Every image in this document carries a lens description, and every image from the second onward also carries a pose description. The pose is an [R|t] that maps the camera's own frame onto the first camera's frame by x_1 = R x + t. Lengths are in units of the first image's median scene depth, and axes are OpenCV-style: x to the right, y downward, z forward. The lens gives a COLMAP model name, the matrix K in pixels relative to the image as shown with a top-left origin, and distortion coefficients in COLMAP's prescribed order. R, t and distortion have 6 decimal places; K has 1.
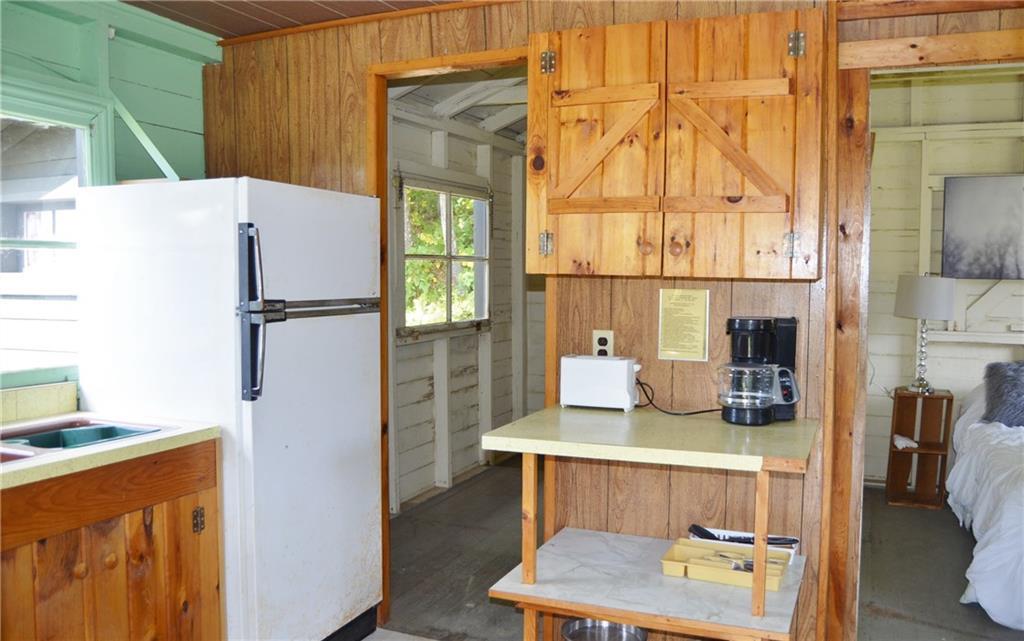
lens RADIAL K [[853.8, 0, 512.0], [0, 853.8, 320.5], [0, 0, 1]] dist [-0.066002, 0.001992]
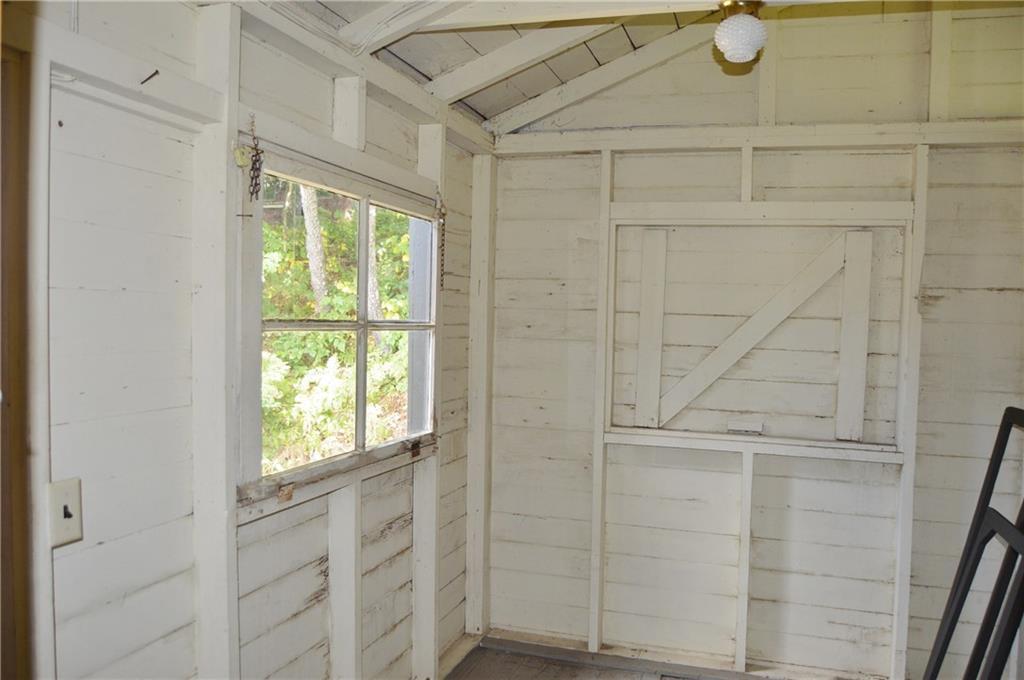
lens RADIAL K [[831.0, 0, 512.0], [0, 831.0, 340.0], [0, 0, 1]] dist [-0.103436, 0.003648]
pose [[0.995418, 0.019026, 0.093710, -0.016895], [-0.015618, 0.999194, -0.036970, -0.025915], [-0.094338, 0.035337, 0.994913, 0.271420]]
